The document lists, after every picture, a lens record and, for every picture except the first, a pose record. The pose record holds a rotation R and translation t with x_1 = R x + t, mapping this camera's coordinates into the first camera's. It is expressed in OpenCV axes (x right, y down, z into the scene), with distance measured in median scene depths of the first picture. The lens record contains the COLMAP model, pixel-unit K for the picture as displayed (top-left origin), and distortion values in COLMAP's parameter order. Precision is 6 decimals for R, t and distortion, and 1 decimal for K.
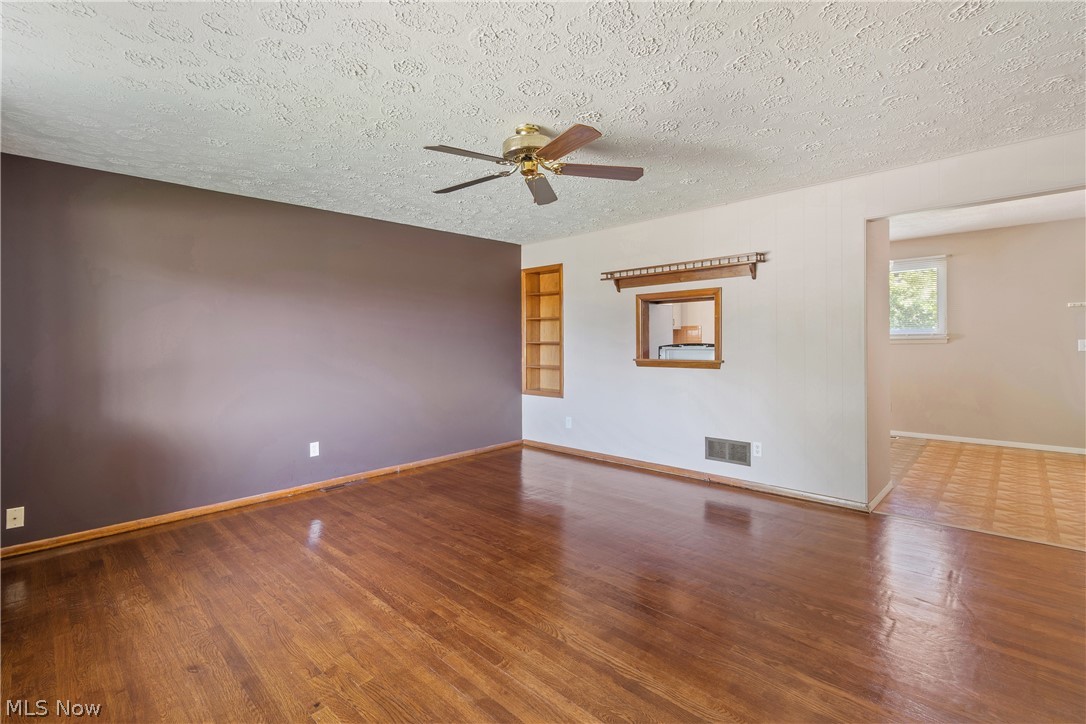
lens RADIAL K [[483.1, 0, 543.6], [0, 483.1, 345.3], [0, 0, 1]] dist [0.011582, -0.001446]
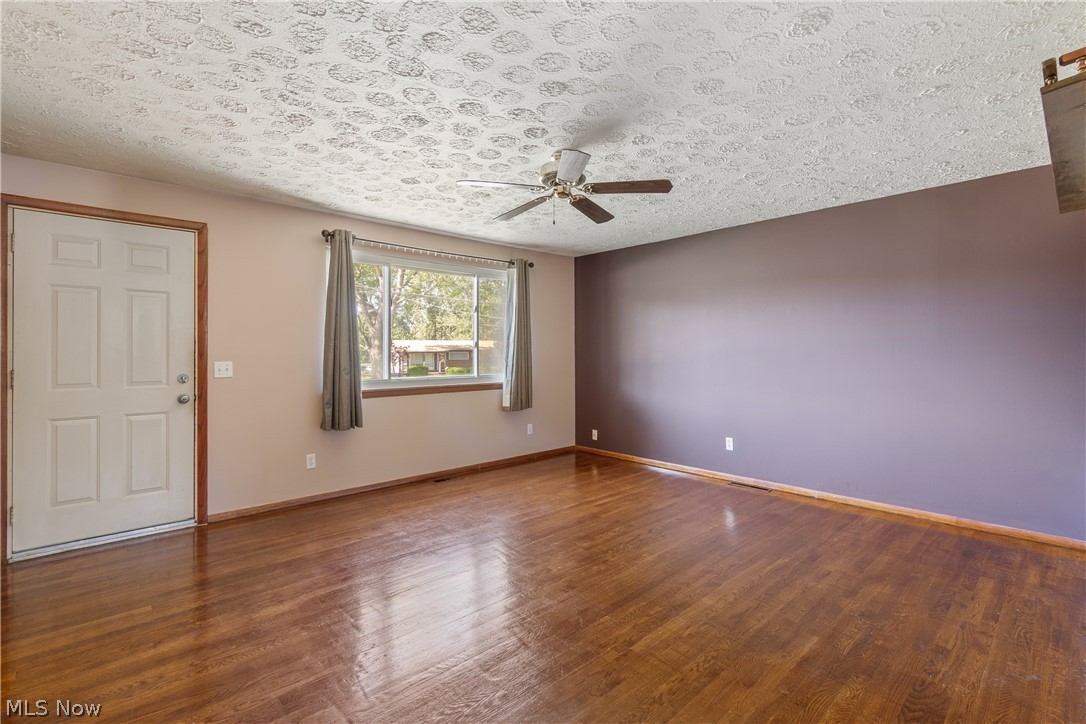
lens RADIAL K [[483.1, 0, 544.9], [0, 483.1, 352.2], [0, 0, 1]] dist [0.011582, -0.001446]
pose [[-0.055439, 0.008128, -0.998429, 0.703342], [0.005315, 0.999955, 0.007846, -0.008418], [0.998448, -0.004872, -0.055480, 0.680414]]
